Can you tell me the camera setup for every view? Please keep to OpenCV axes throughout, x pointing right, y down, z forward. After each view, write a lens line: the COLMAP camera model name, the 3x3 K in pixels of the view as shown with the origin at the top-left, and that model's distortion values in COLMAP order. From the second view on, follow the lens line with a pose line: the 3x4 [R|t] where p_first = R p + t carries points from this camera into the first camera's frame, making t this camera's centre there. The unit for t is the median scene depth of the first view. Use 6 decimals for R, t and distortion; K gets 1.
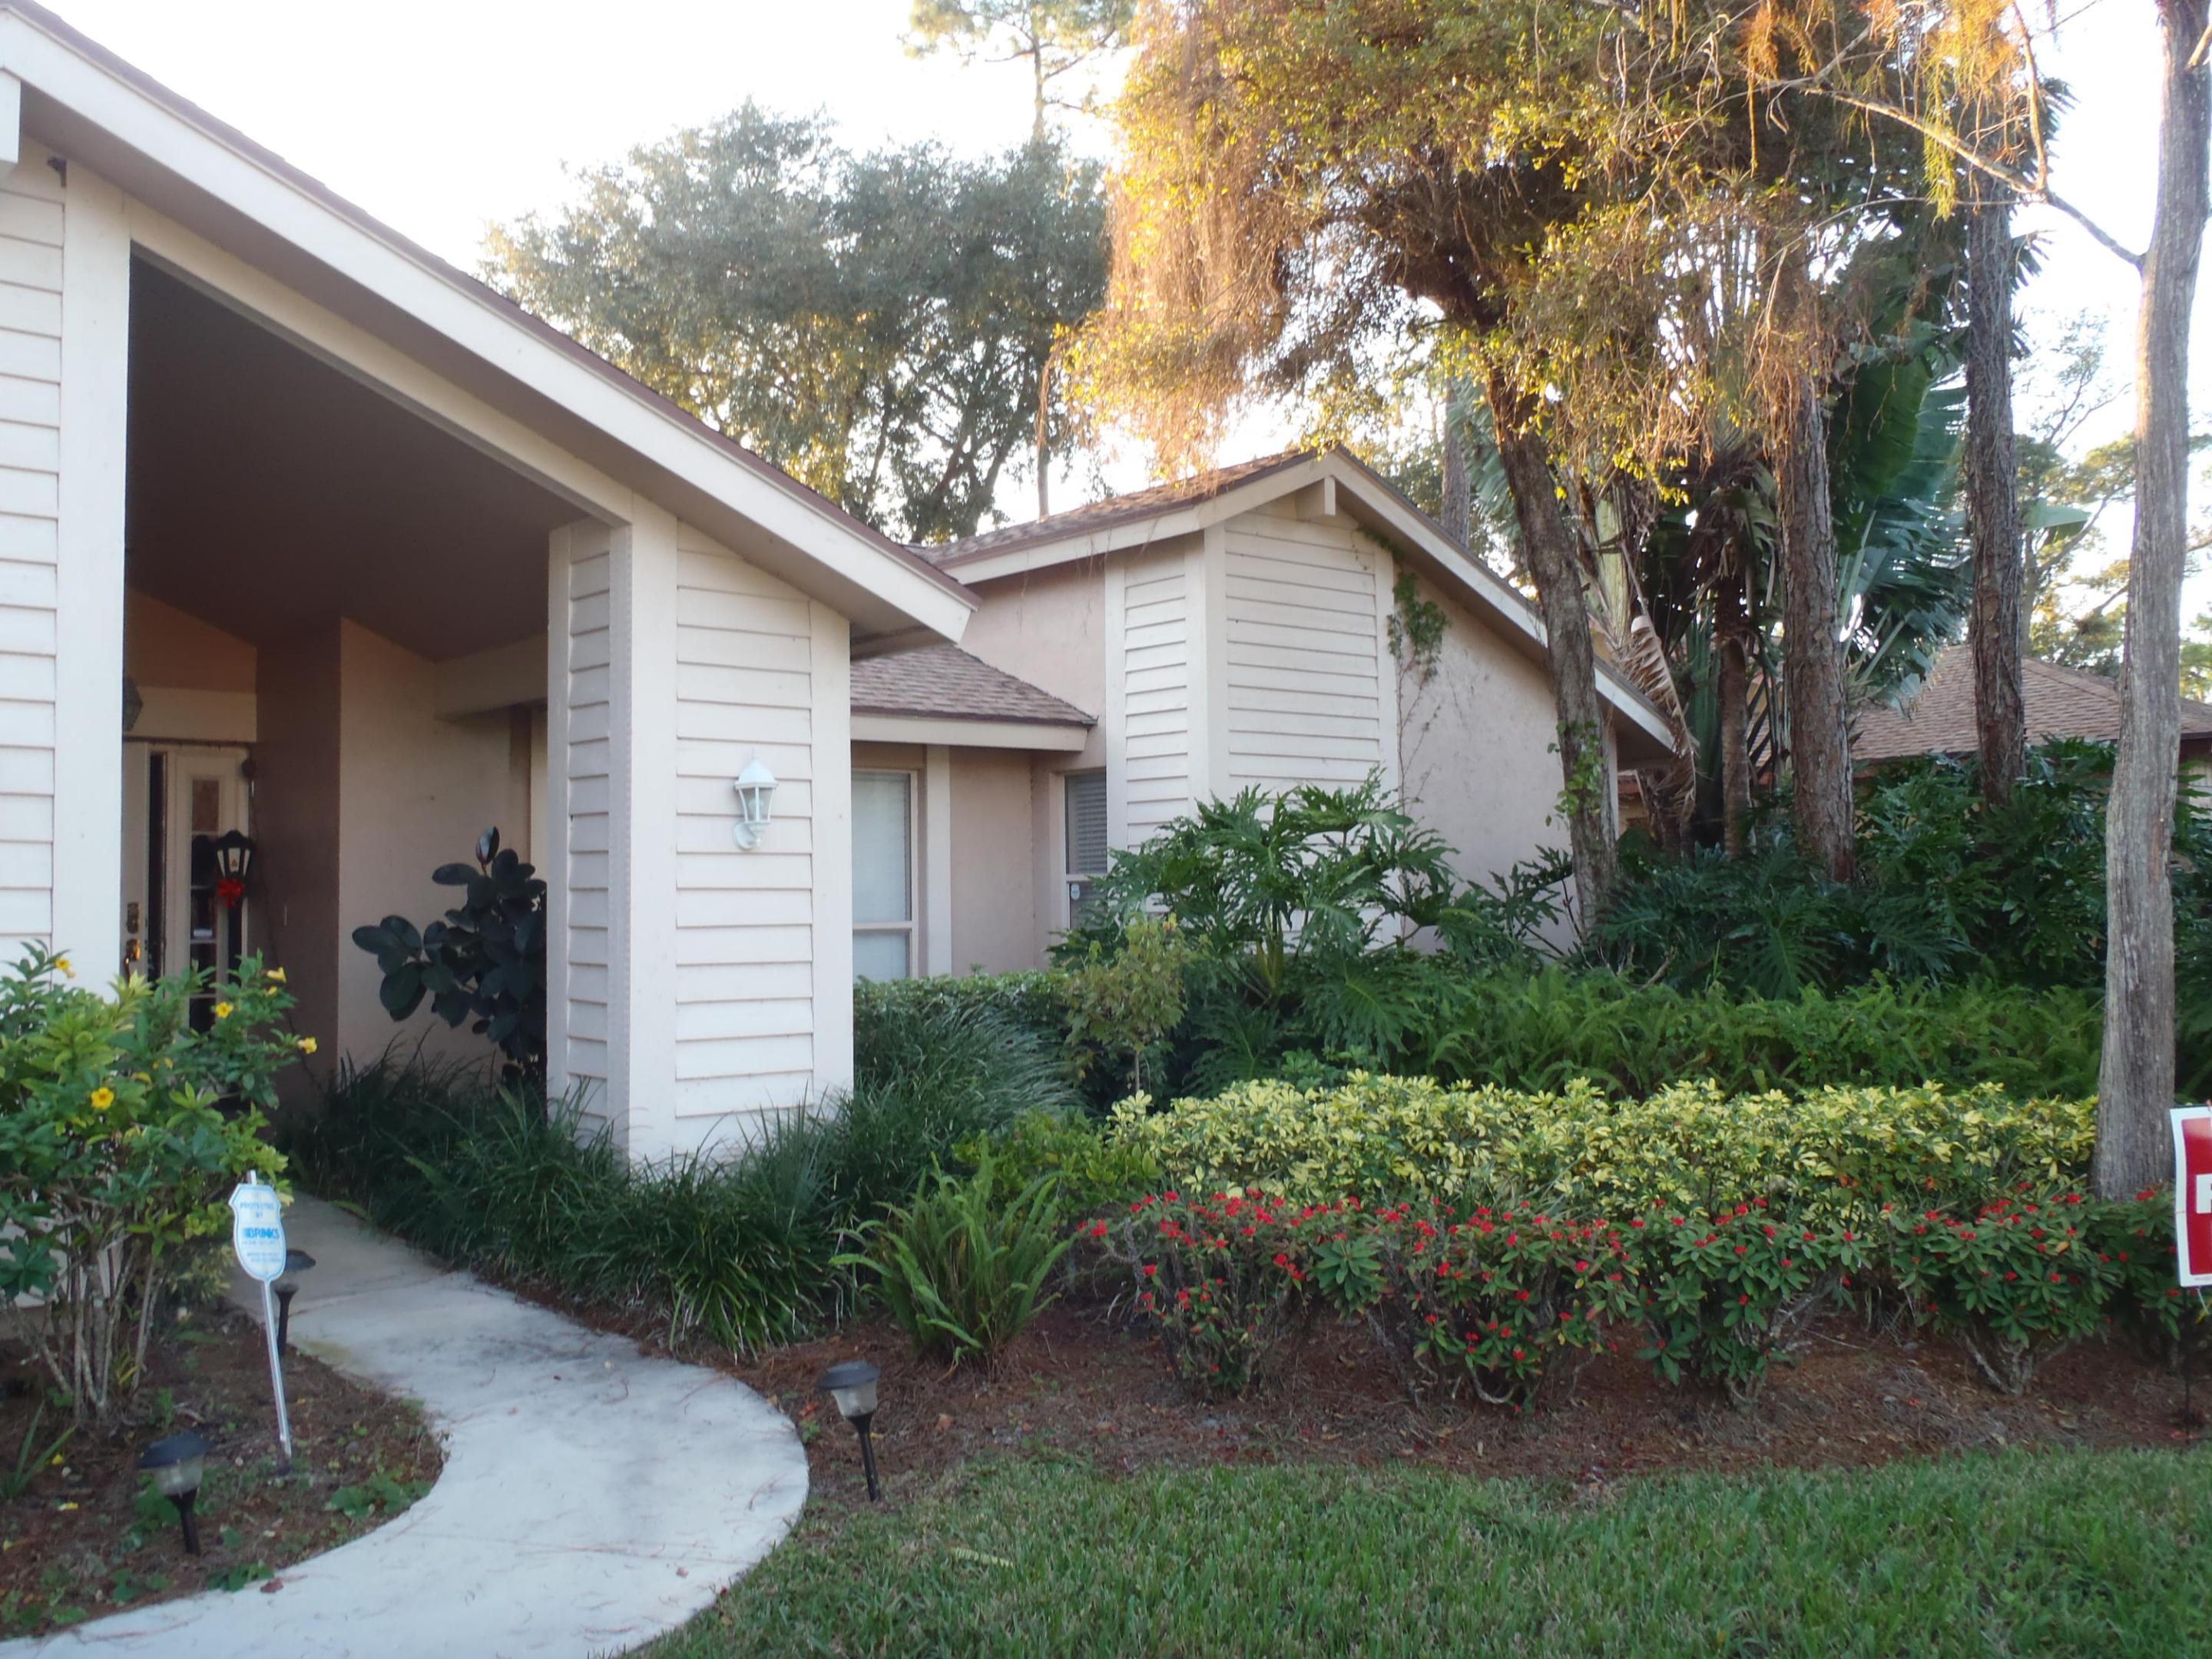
lens RADIAL K [[1846.3, 0, 1101.8], [0, 1846.3, 837.6], [0, 0, 1]] dist [-0.041694, 0.004083]
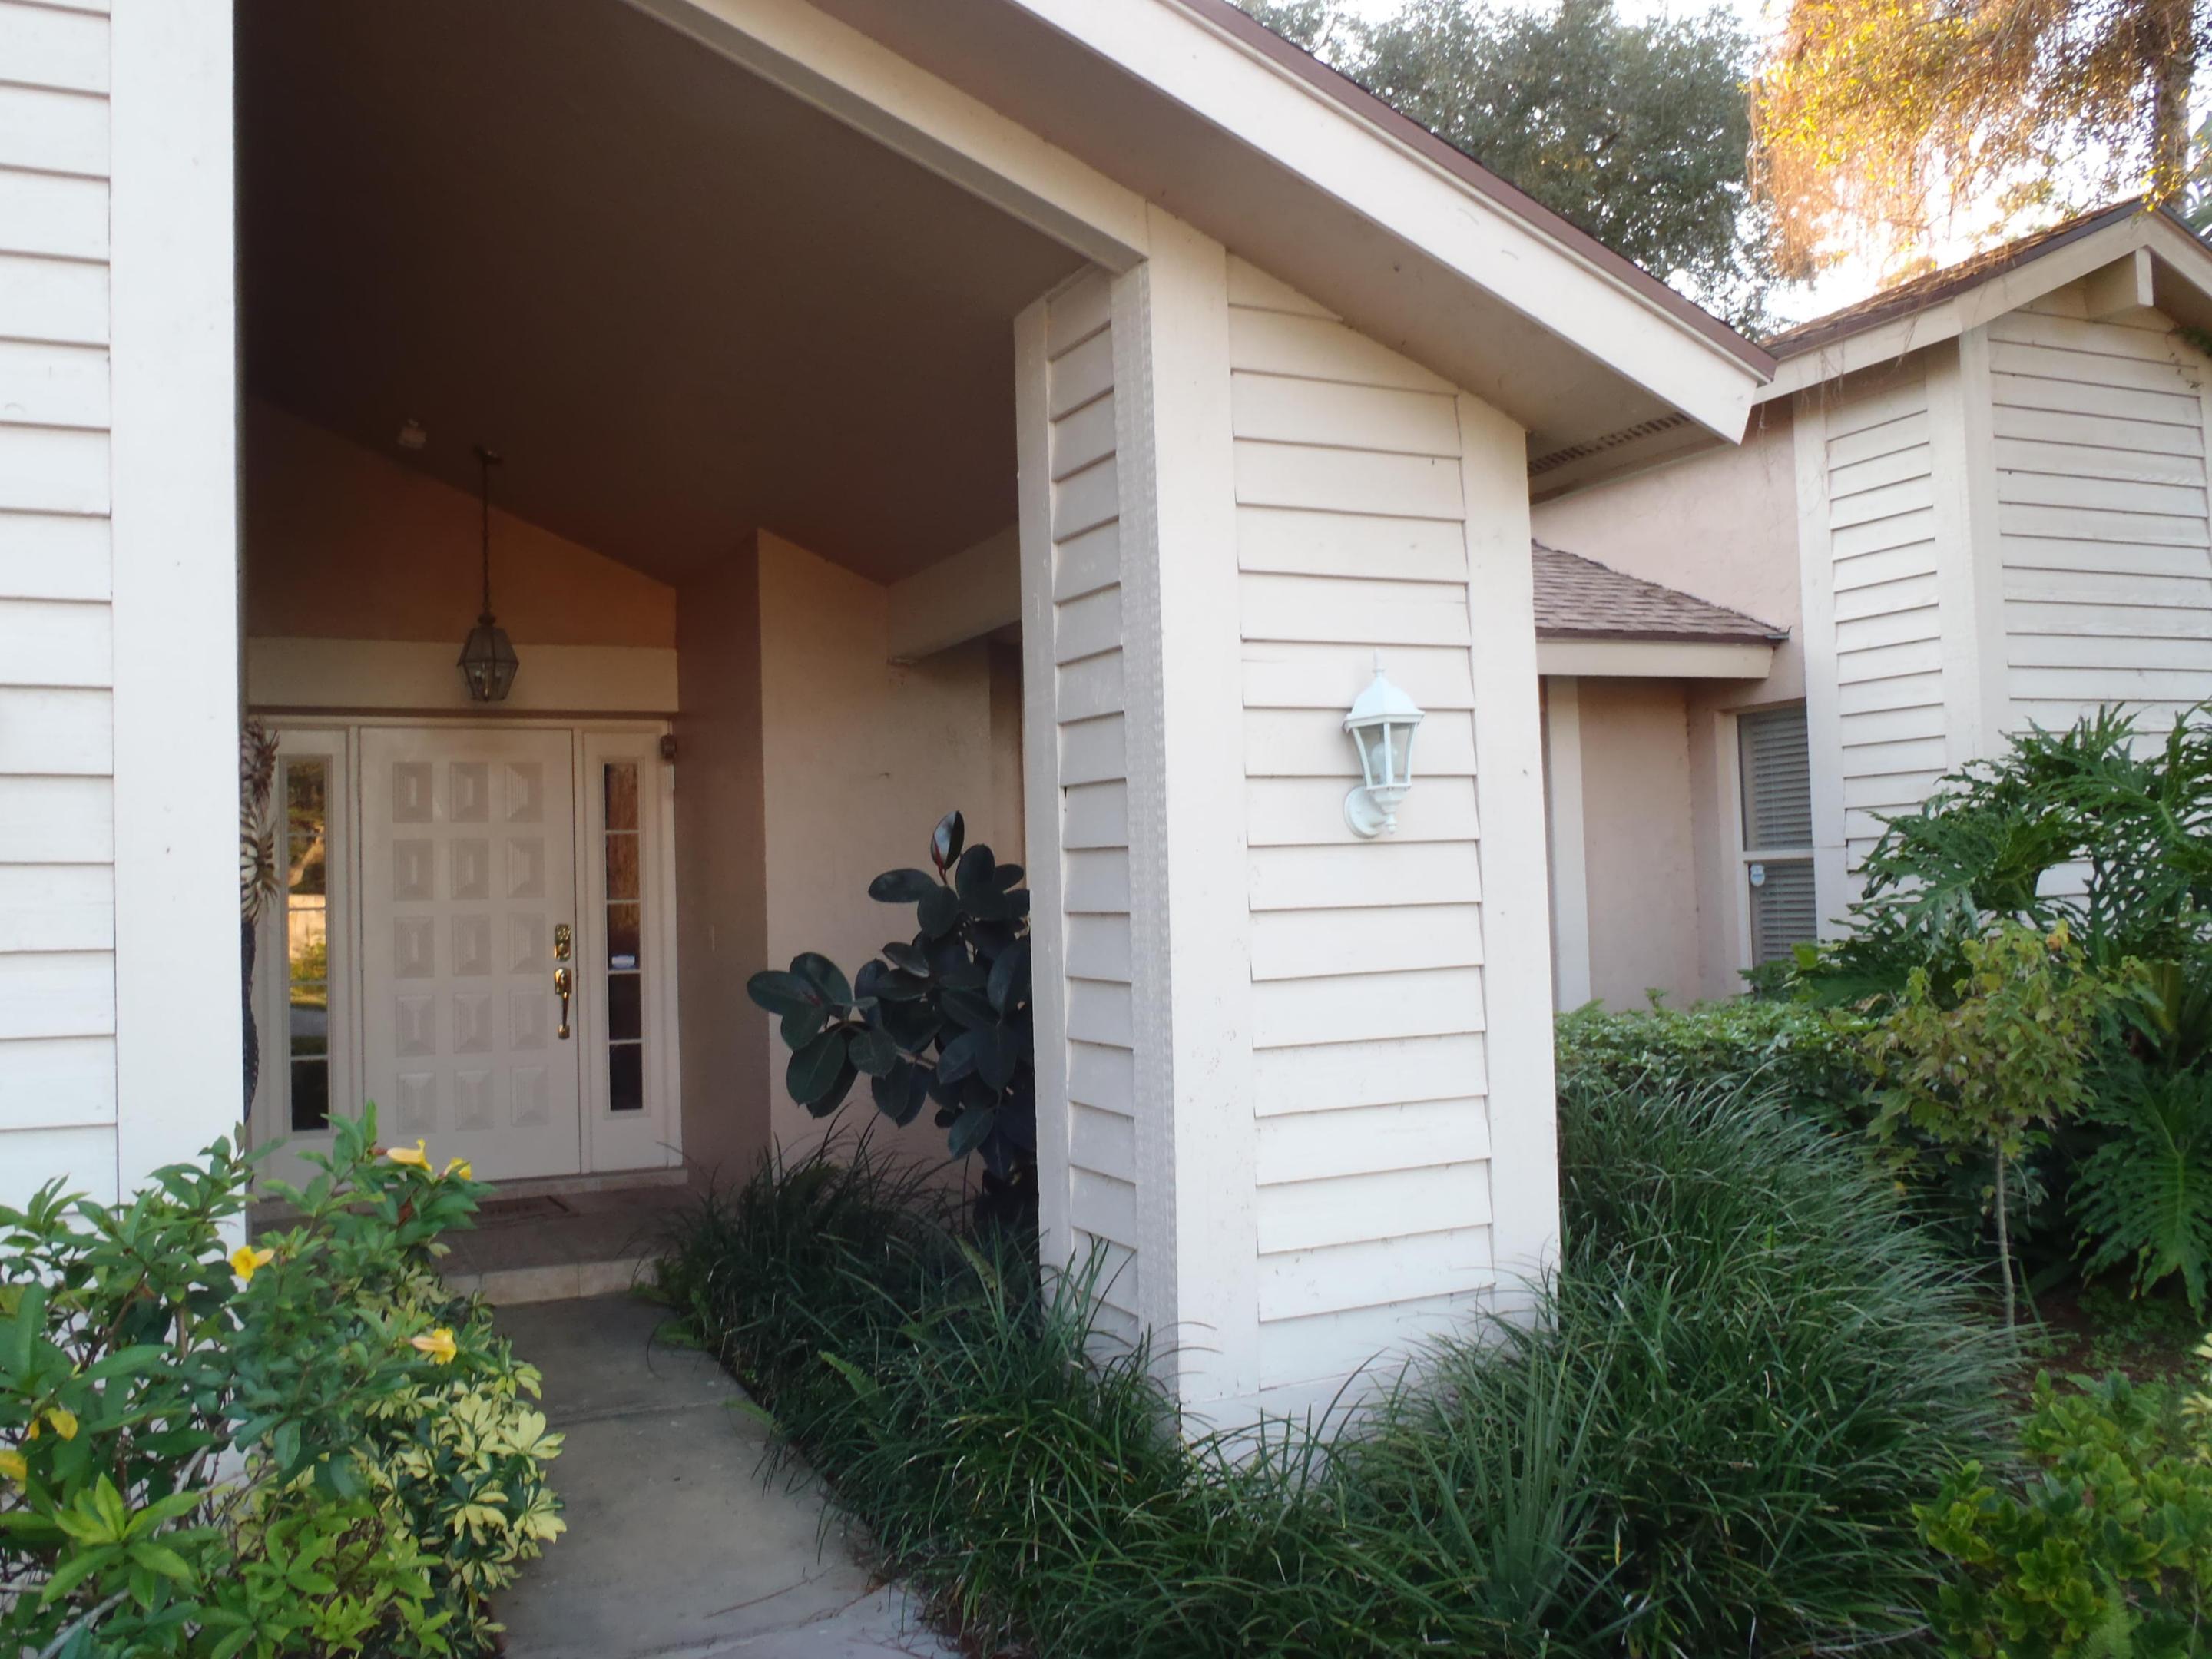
lens RADIAL K [[1826.0, 0, 1106.6], [0, 1826.0, 784.9], [0, 0, 1]] dist [-0.217692, 0.001006]
pose [[0.962249, -0.037192, -0.269617, -0.108393], [0.033000, 0.999254, -0.020067, -0.000628], [0.270162, 0.010412, 0.962759, 0.405593]]
